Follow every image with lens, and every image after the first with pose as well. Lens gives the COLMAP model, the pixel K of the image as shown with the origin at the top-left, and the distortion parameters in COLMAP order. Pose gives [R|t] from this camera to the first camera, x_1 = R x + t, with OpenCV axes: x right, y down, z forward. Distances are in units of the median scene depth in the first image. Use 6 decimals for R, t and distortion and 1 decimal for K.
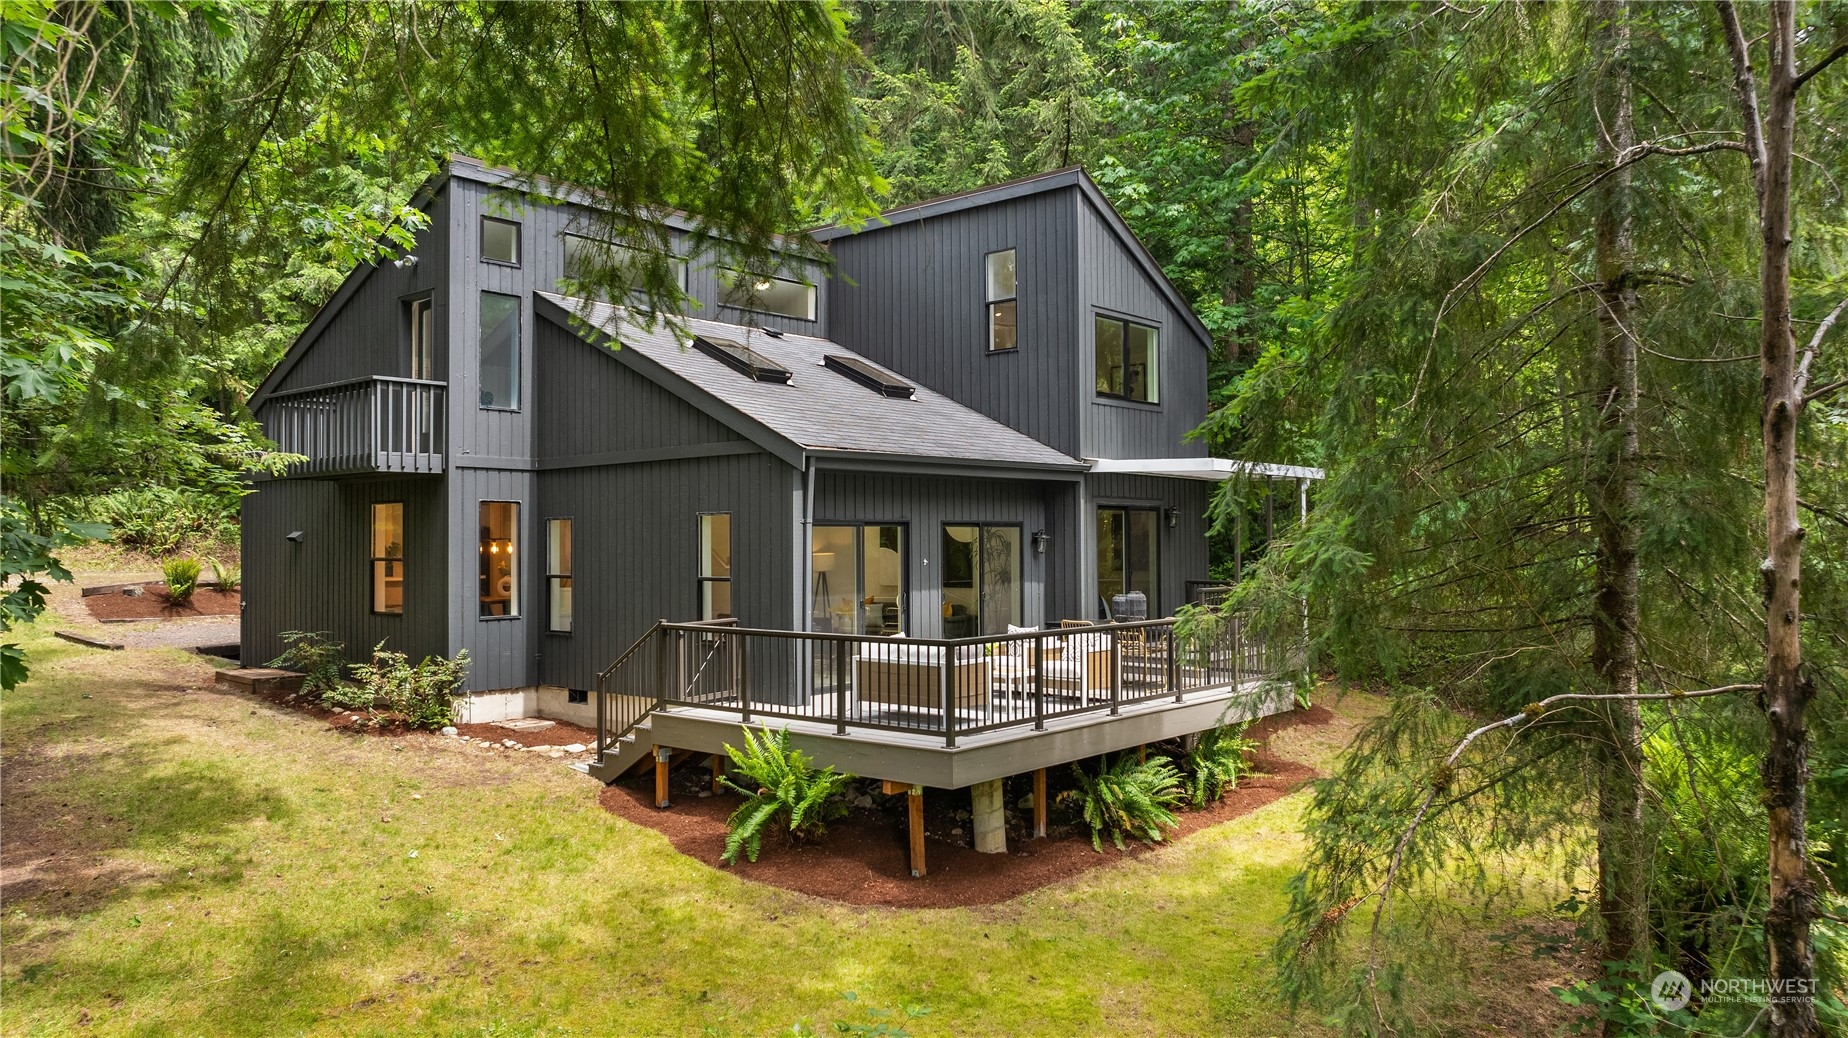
lens RADIAL K [[1314.0, 0, 925.5], [0, 1314.0, 517.9], [0, 0, 1]] dist [-0.006748, -0.000346]
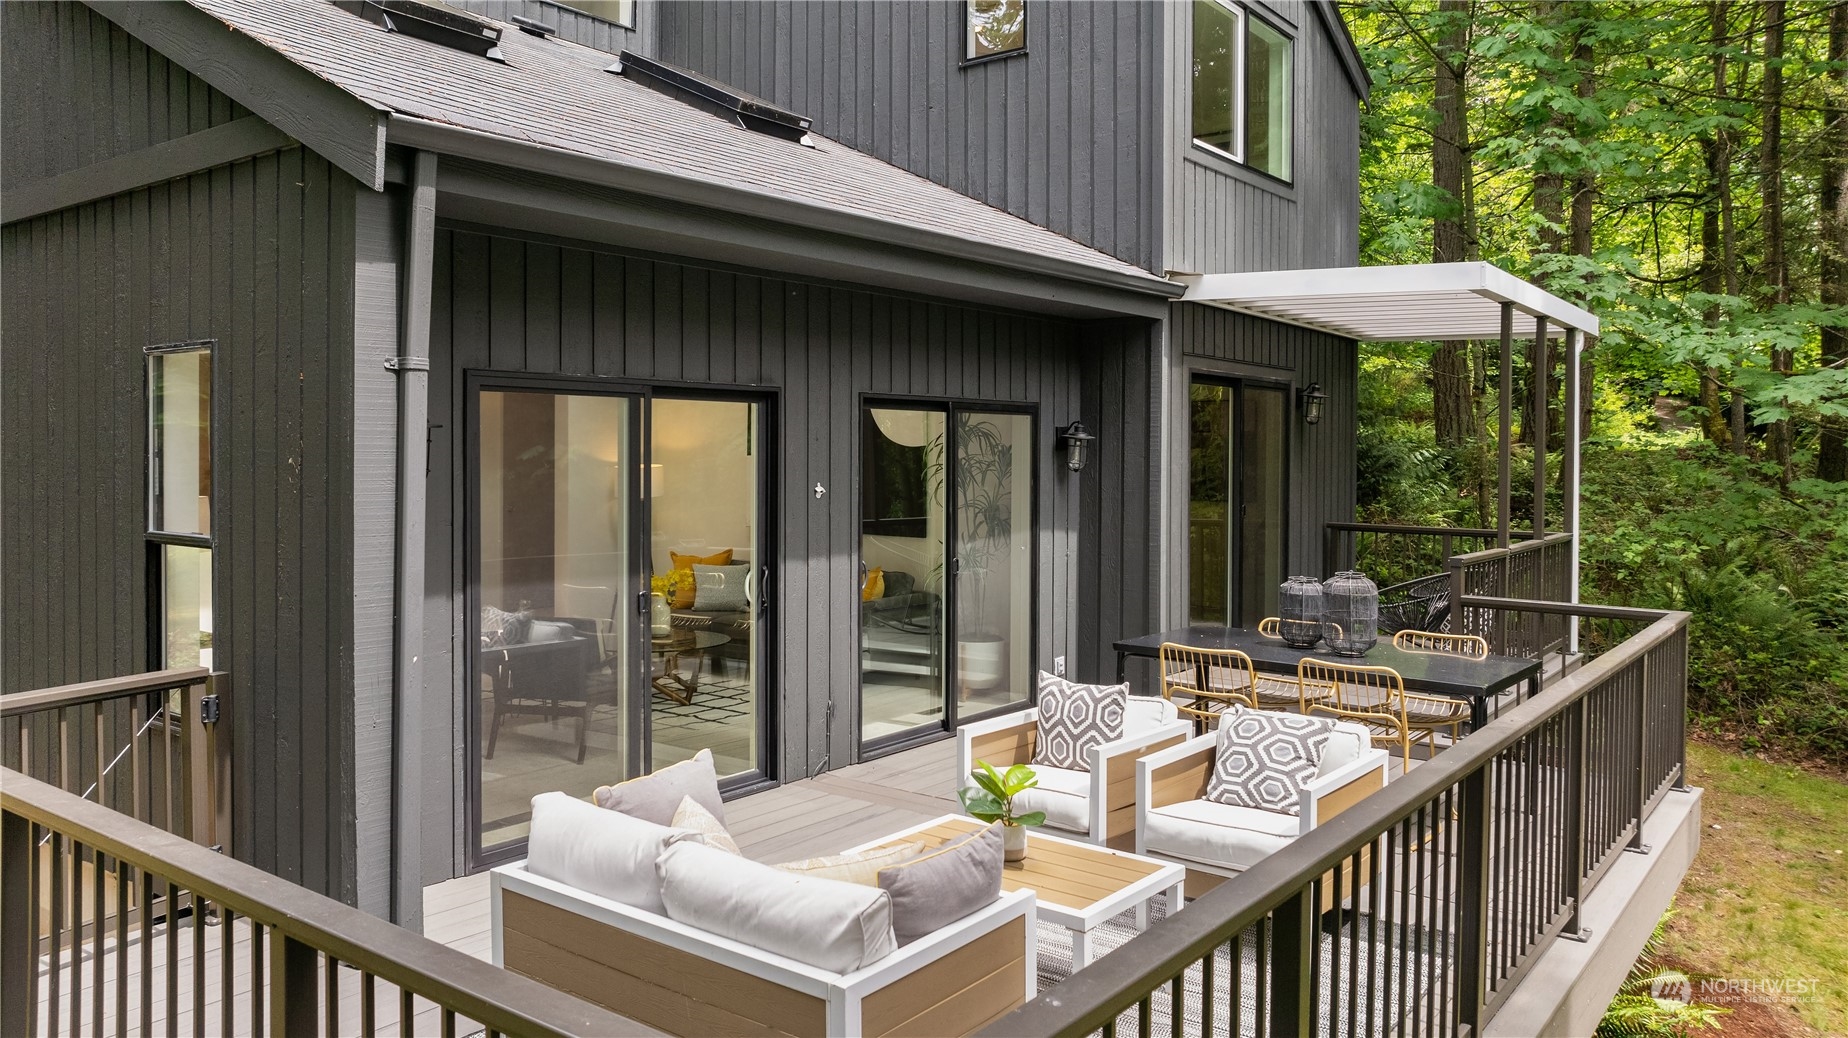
lens RADIAL K [[1314.0, 0, 925.7], [0, 1314.0, 504.7], [0, 0, 1]] dist [-0.006748, -0.000346]
pose [[0.998870, 0.008505, 0.046757, 0.012759], [-0.011086, 0.998412, 0.055226, 0.013361], [-0.046213, -0.055682, 0.997379, 0.530698]]
